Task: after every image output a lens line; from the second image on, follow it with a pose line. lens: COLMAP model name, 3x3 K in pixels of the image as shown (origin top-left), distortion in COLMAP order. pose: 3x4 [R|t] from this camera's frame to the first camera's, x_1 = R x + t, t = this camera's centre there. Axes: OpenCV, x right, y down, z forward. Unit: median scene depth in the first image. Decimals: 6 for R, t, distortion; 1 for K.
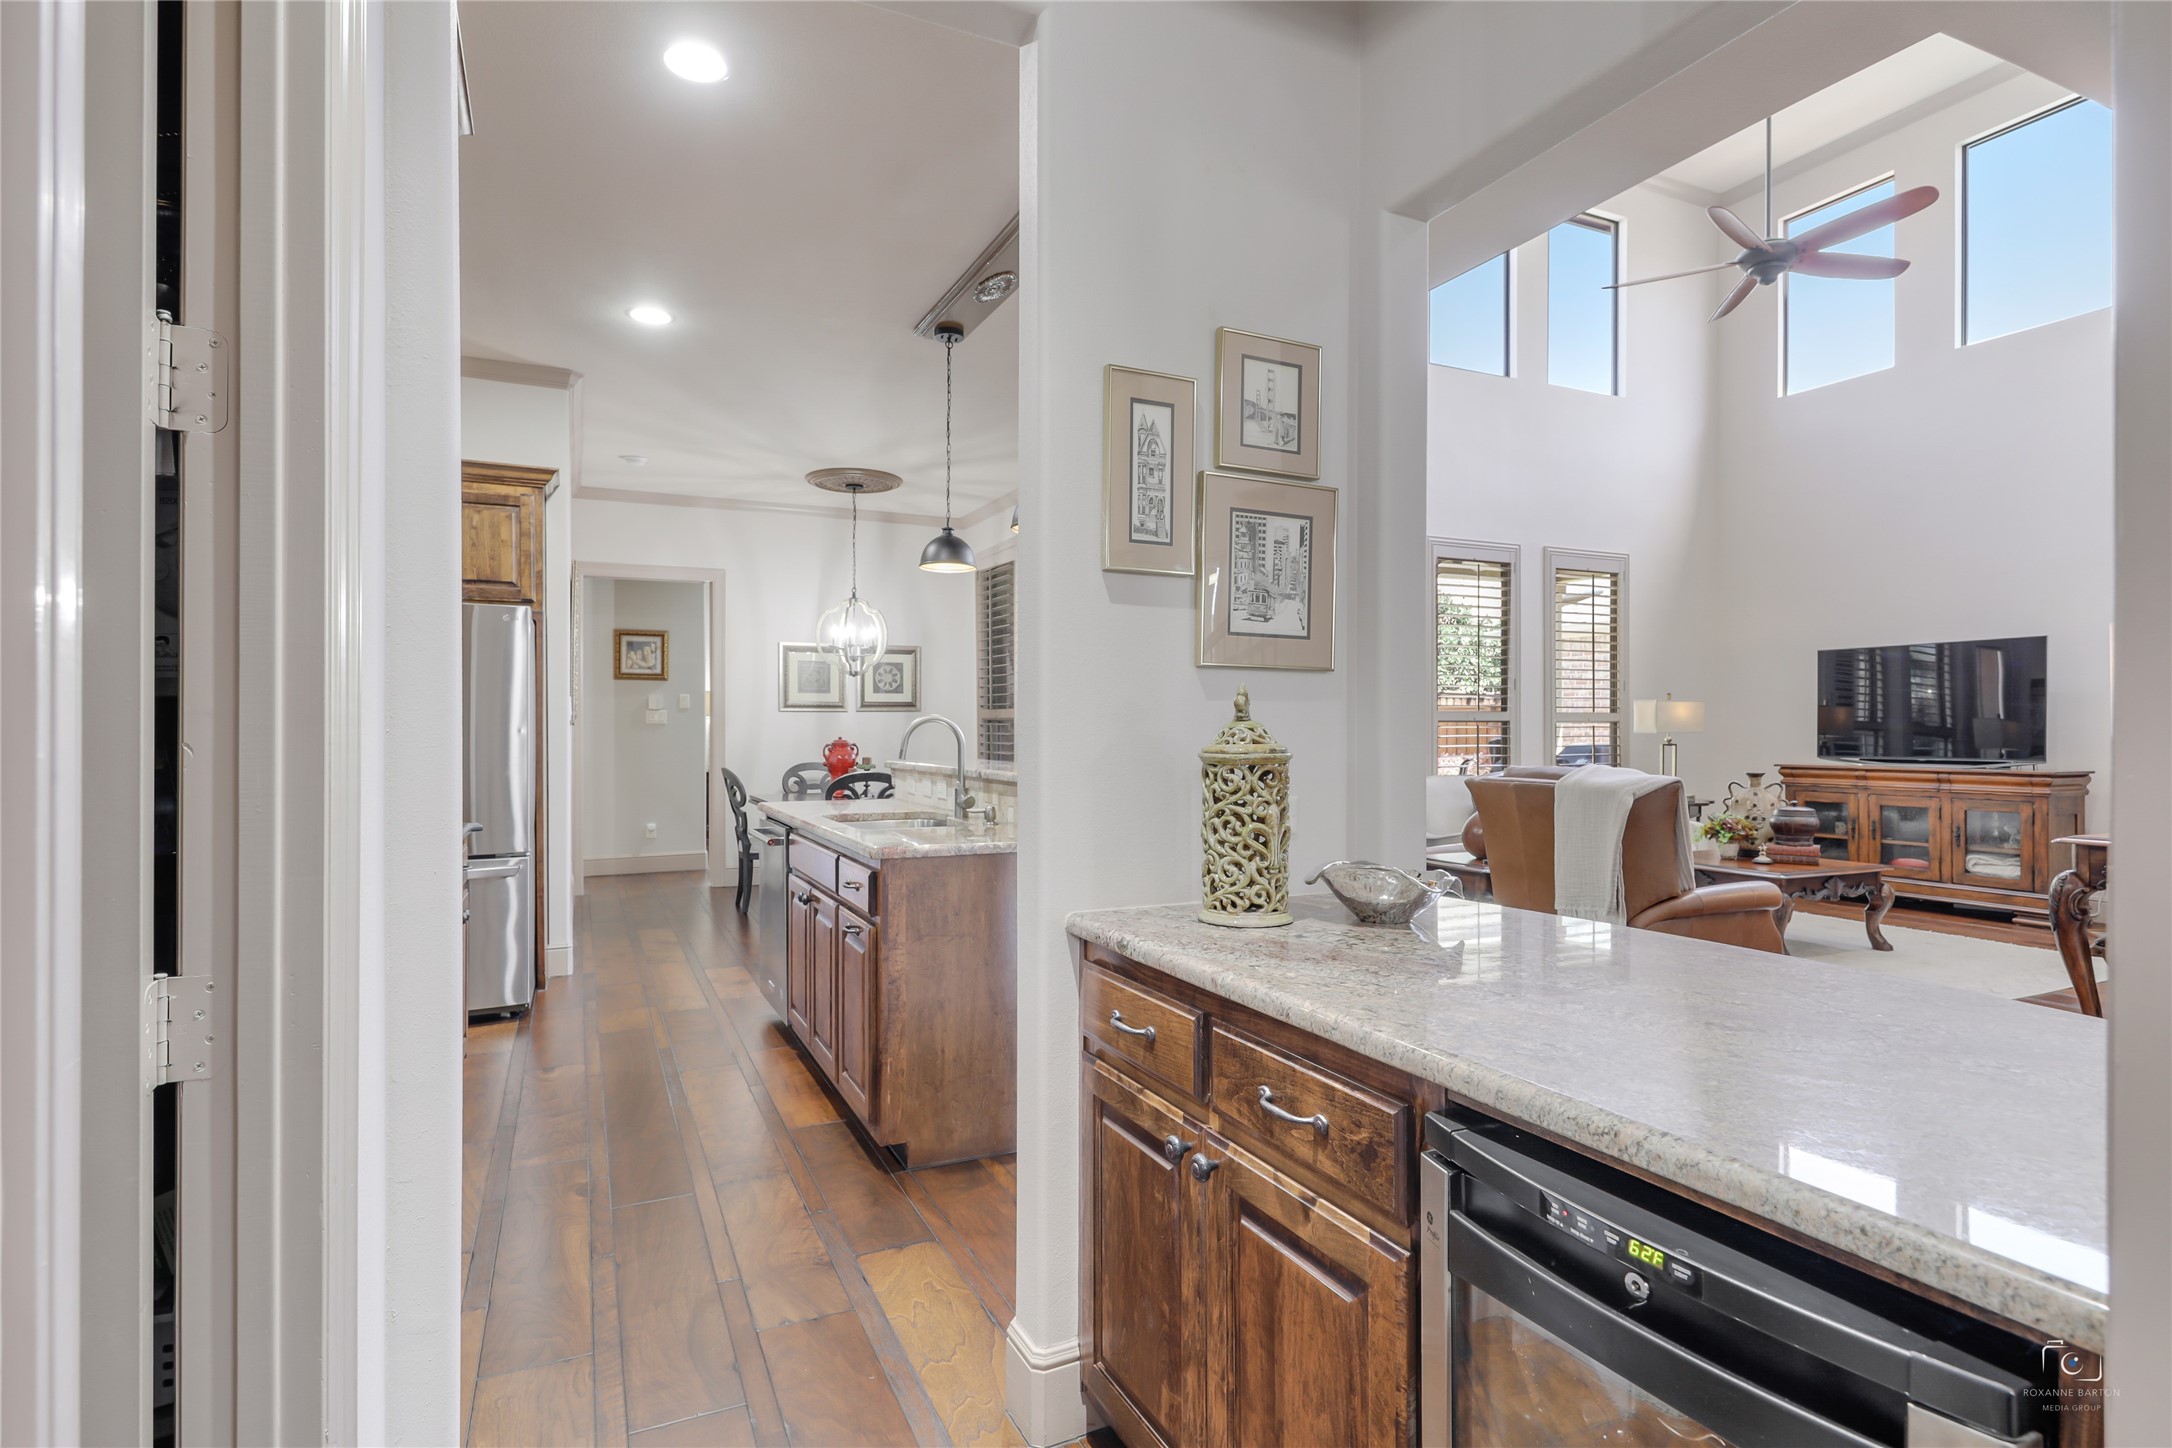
lens RADIAL K [[1093.2, 0, 1086.0], [0, 1093.2, 724.0], [0, 0, 1]] dist [0.010698, -0.000025]
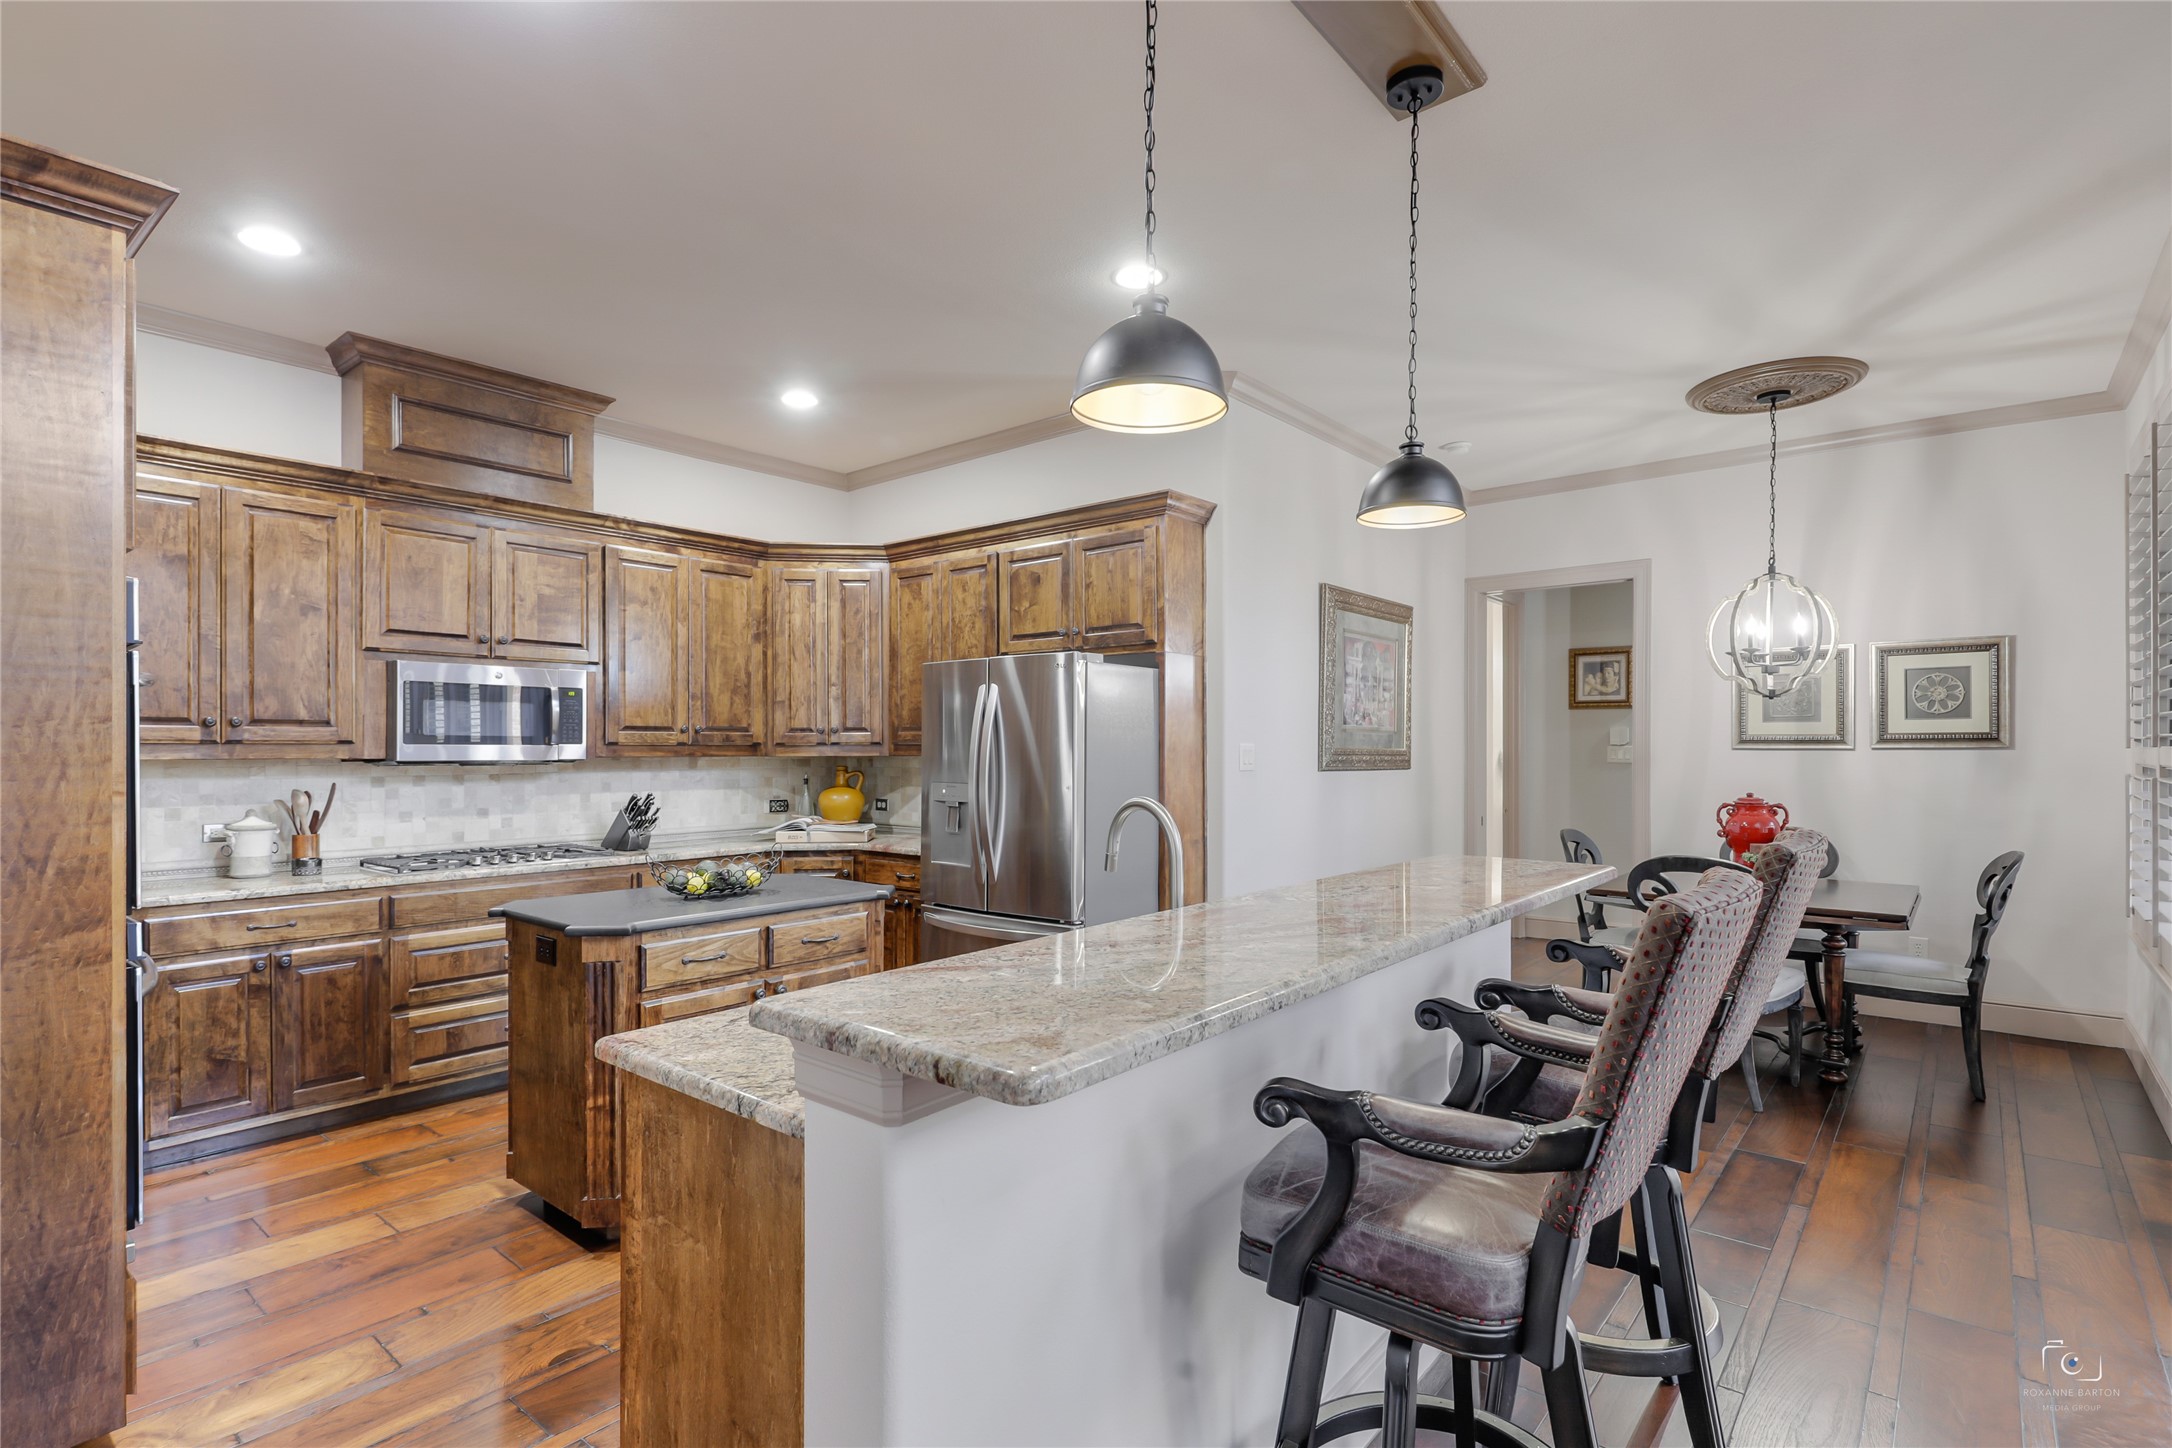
lens RADIAL K [[1050.2, 0, 1080.5], [0, 1050.2, 747.3], [0, 0, 1]] dist [0.010046, -0.000163]
pose [[0.421144, 0.001918, -0.906992, 0.153943], [0.003267, 0.999988, 0.003632, -0.016744], [0.906988, -0.004493, 0.421133, 0.342706]]
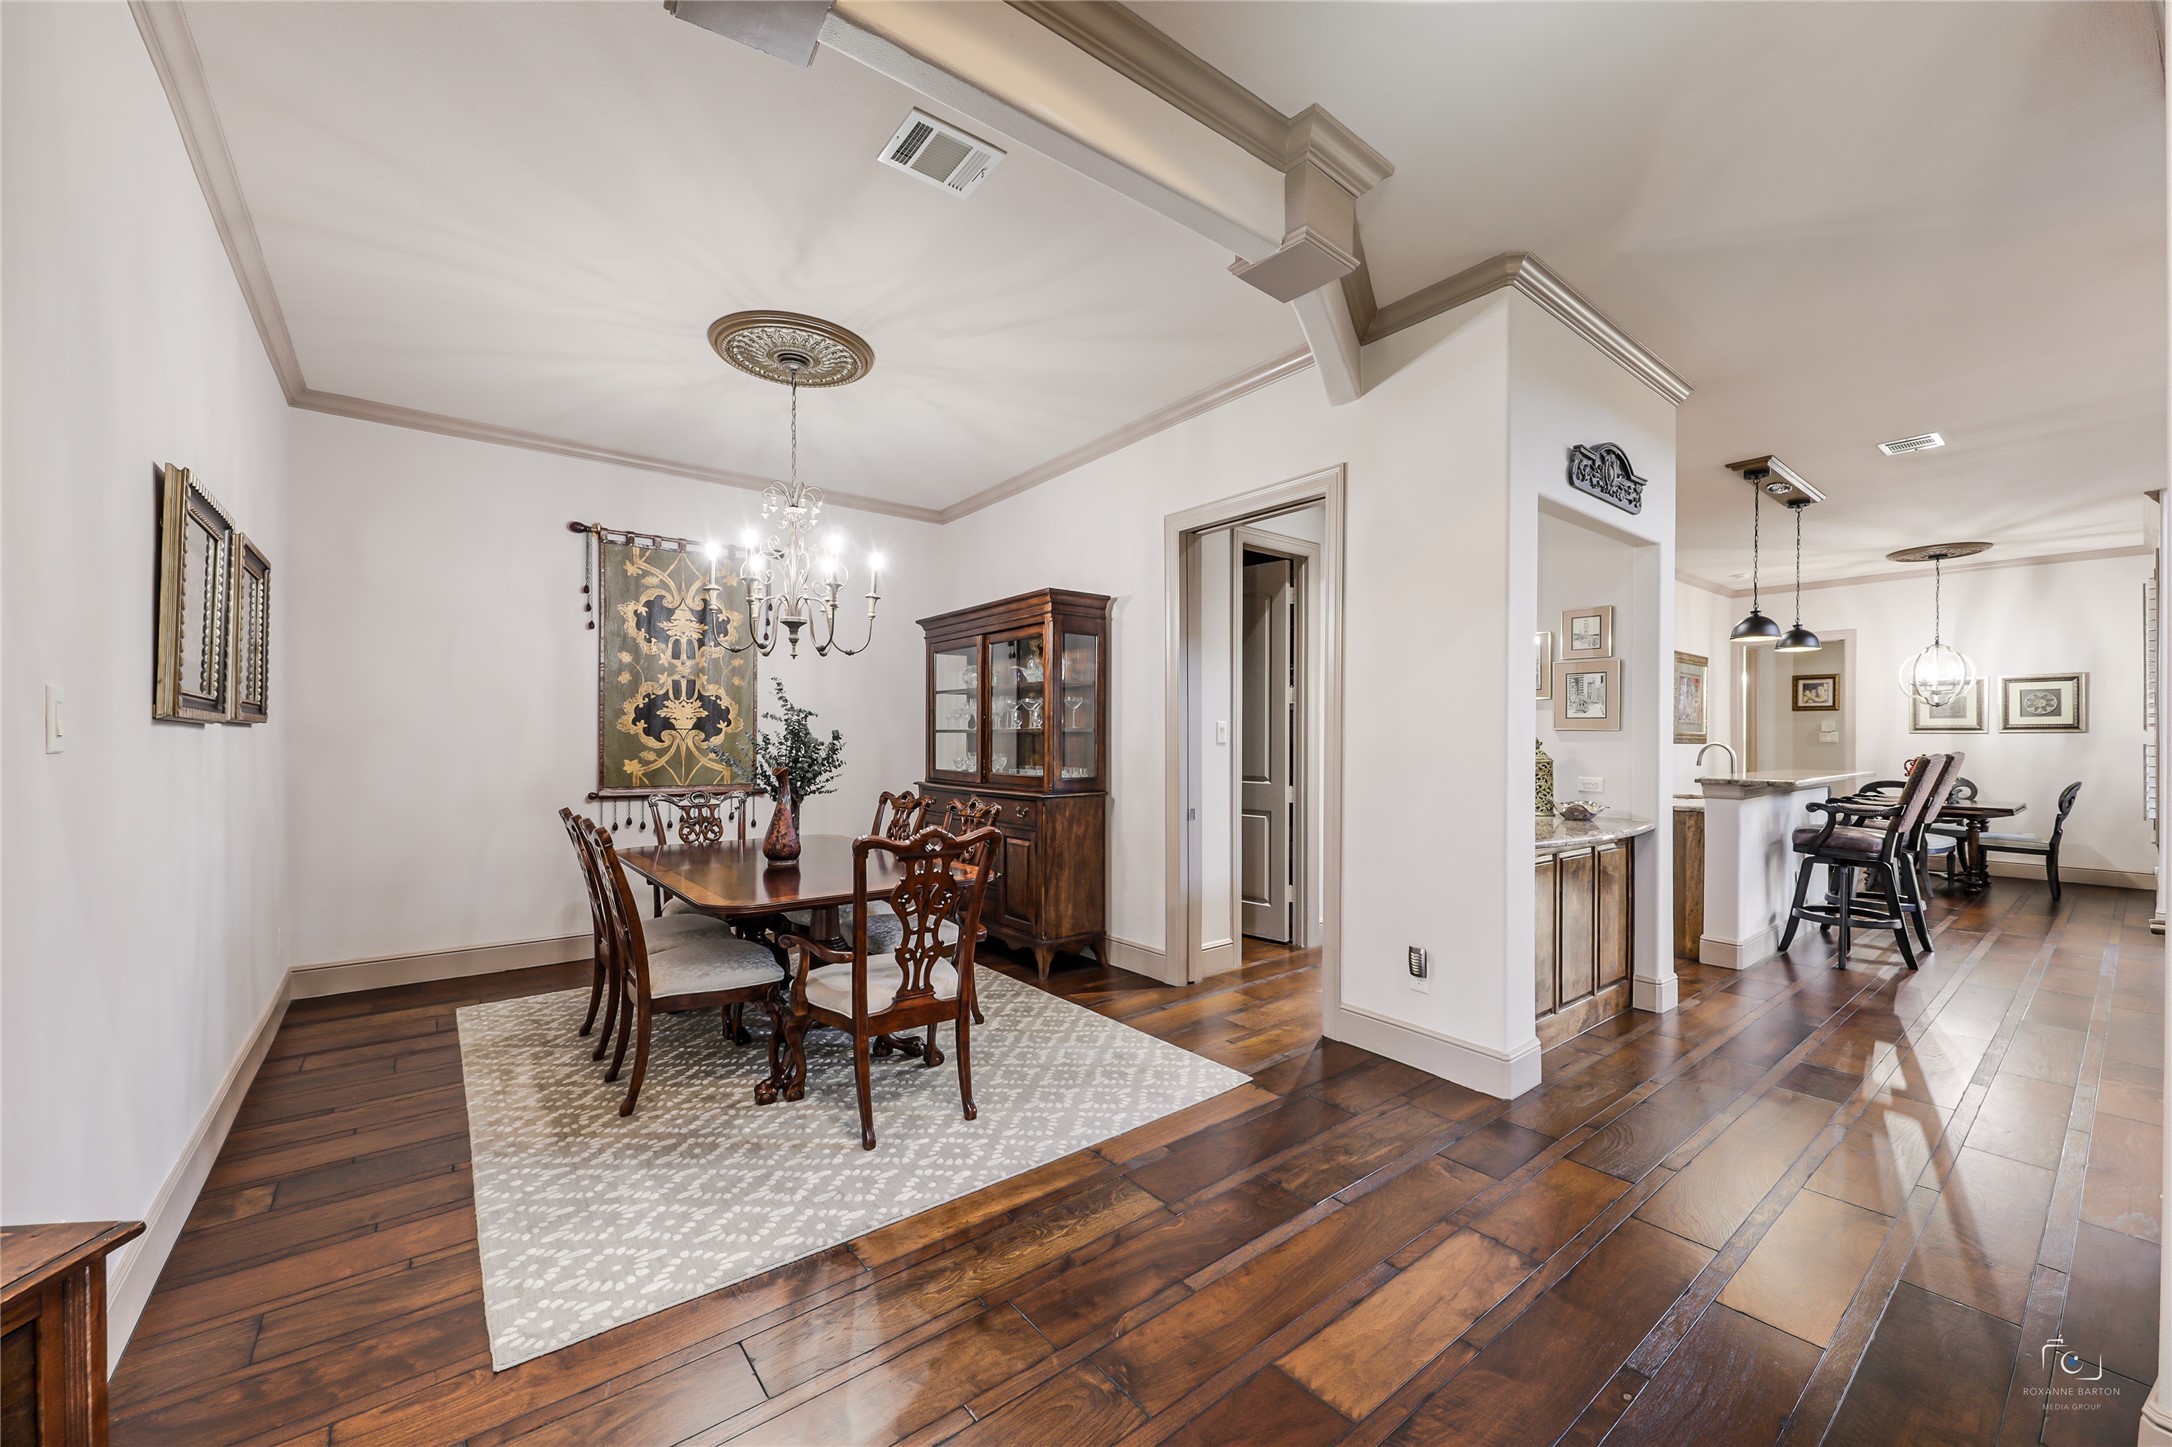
lens RADIAL K [[832.5, 0, 1079.1], [0, 832.5, 734.0], [0, 0, 1]] dist [0.000452, -0.000081]
pose [[0.223710, -0.003188, -0.974650, 0.452192], [0.000615, 0.999995, -0.003130, -0.008426], [0.974655, 0.000101, 0.223711, -0.163554]]
